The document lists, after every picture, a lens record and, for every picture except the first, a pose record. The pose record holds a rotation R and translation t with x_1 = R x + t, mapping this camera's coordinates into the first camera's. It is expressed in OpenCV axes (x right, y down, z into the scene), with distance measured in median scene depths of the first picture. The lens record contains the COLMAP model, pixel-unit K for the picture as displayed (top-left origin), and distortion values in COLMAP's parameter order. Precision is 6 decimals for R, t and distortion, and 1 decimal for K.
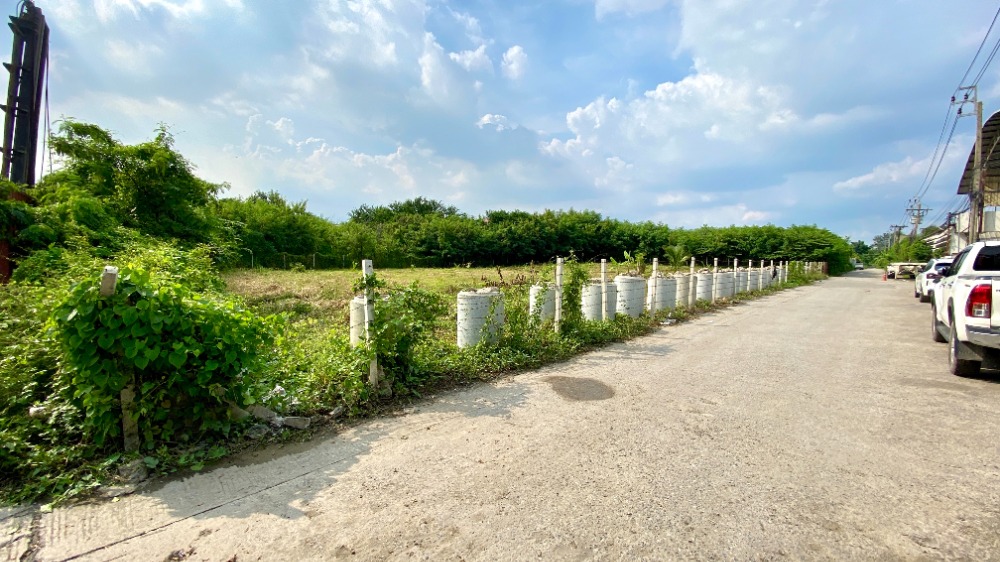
lens RADIAL K [[396.9, 0, 496.3], [0, 396.9, 275.1], [0, 0, 1]] dist [0.020980, -0.026006]
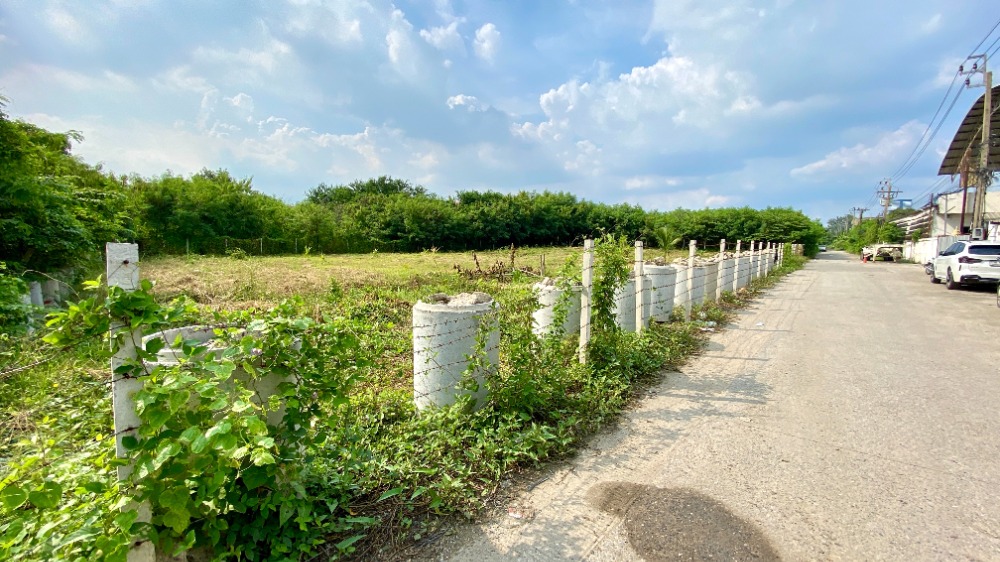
lens RADIAL K [[400.2, 0, 495.3], [0, 400.2, 239.9], [0, 0, 1]] dist [-0.001086, -0.014468]
pose [[0.997470, -0.003700, 0.070988, -0.003143], [0.007091, 0.998842, -0.047577, -0.002058], [-0.070730, 0.047960, 0.996342, 0.055973]]
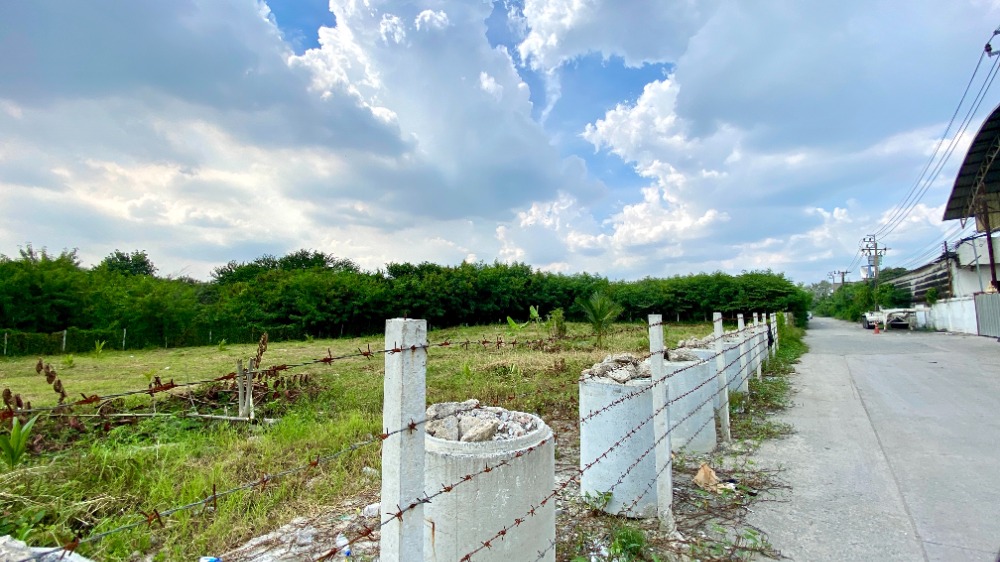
lens RADIAL K [[396.9, 0, 496.3], [0, 396.9, 275.1], [0, 0, 1]] dist [0.020980, -0.026006]
pose [[0.993146, -0.025559, 0.114050, 0.105826], [0.042851, 0.987474, -0.151851, -0.008182], [-0.108740, 0.155698, 0.981801, 0.197506]]
